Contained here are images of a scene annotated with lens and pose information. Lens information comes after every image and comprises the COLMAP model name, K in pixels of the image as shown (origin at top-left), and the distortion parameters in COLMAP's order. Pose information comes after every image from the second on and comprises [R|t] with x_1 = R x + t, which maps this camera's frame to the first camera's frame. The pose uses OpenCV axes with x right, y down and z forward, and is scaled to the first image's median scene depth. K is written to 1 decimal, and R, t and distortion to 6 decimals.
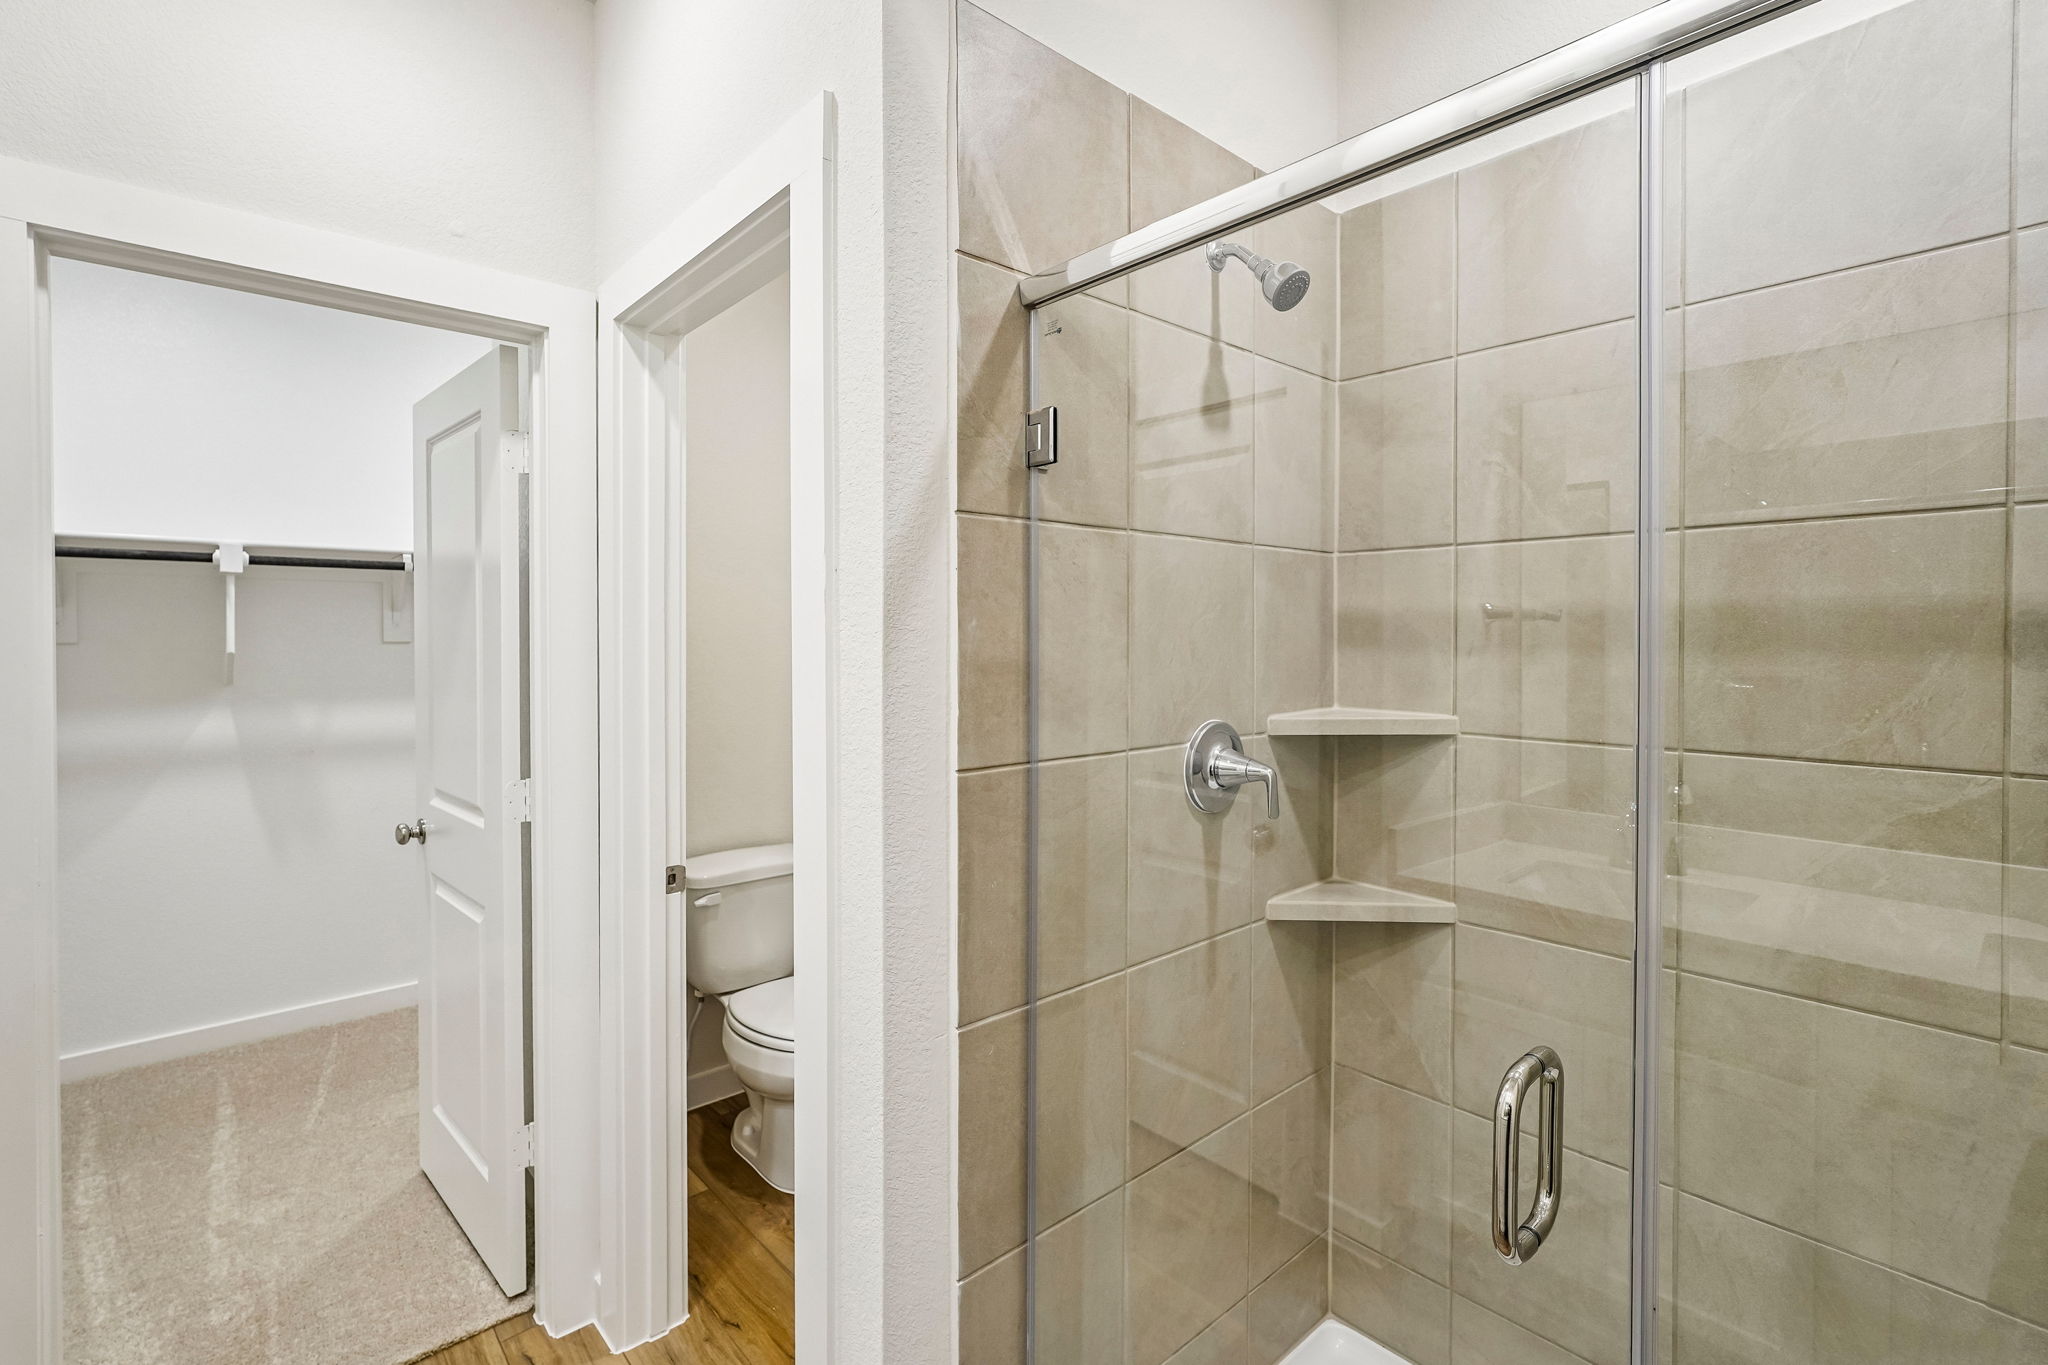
lens RADIAL K [[929.4, 0, 1017.0], [0, 929.4, 644.7], [0, 0, 1]] dist [-0.002271, 0.000258]
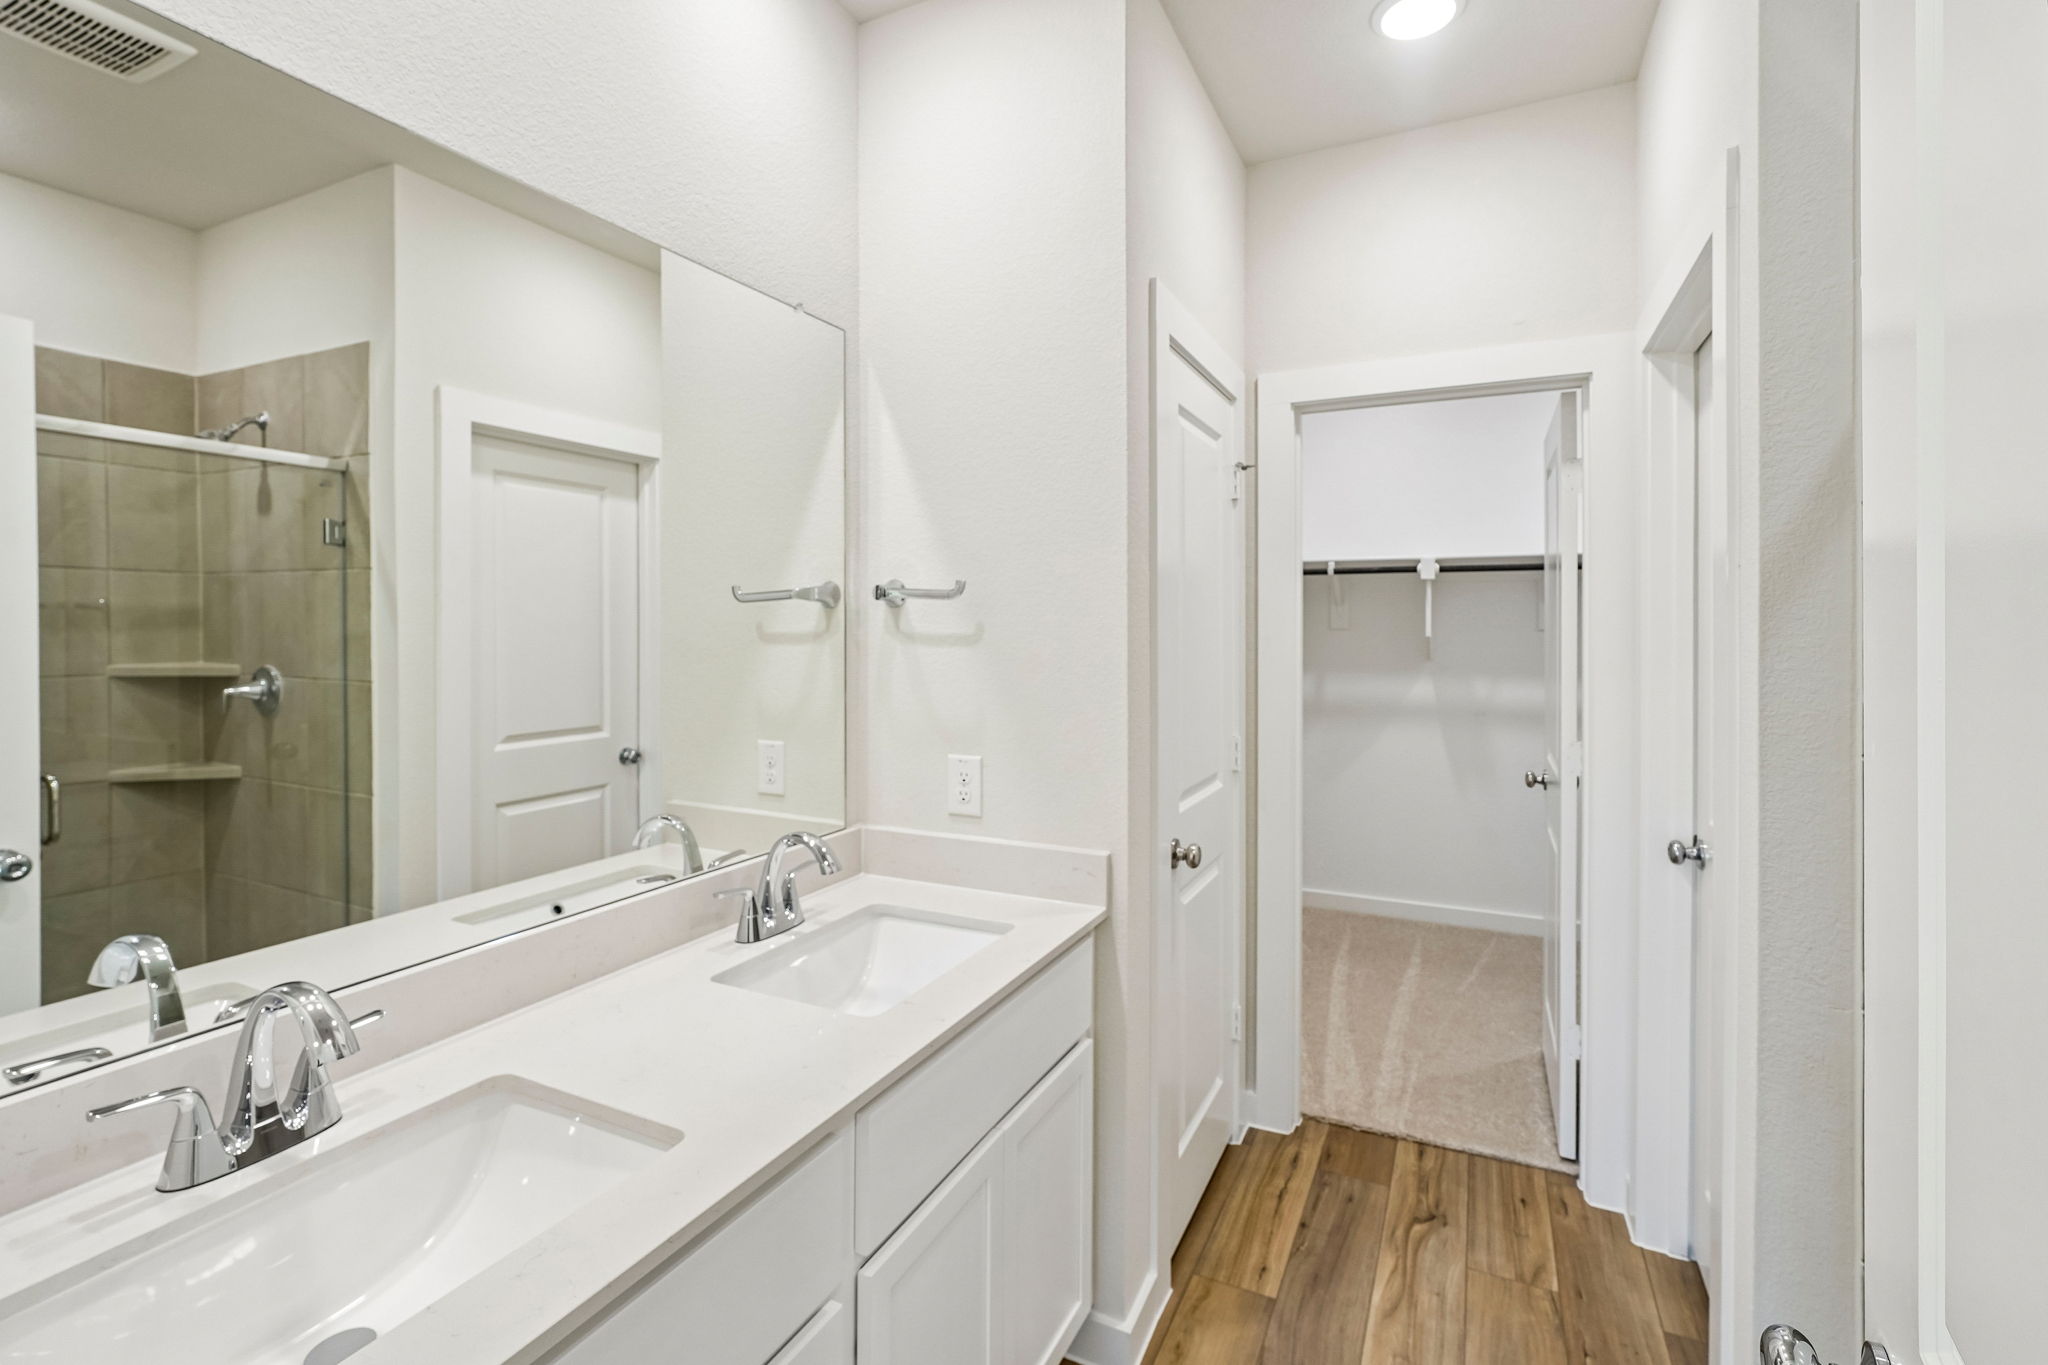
lens RADIAL K [[929.4, 0, 1017.0], [0, 929.4, 644.7], [0, 0, 1]] dist [-0.002271, 0.000258]
pose [[0.377083, 0.022474, -0.925907, 0.223764], [-0.012319, 0.999739, 0.019249, 0.002023], [0.926097, 0.004147, 0.377262, -0.103968]]
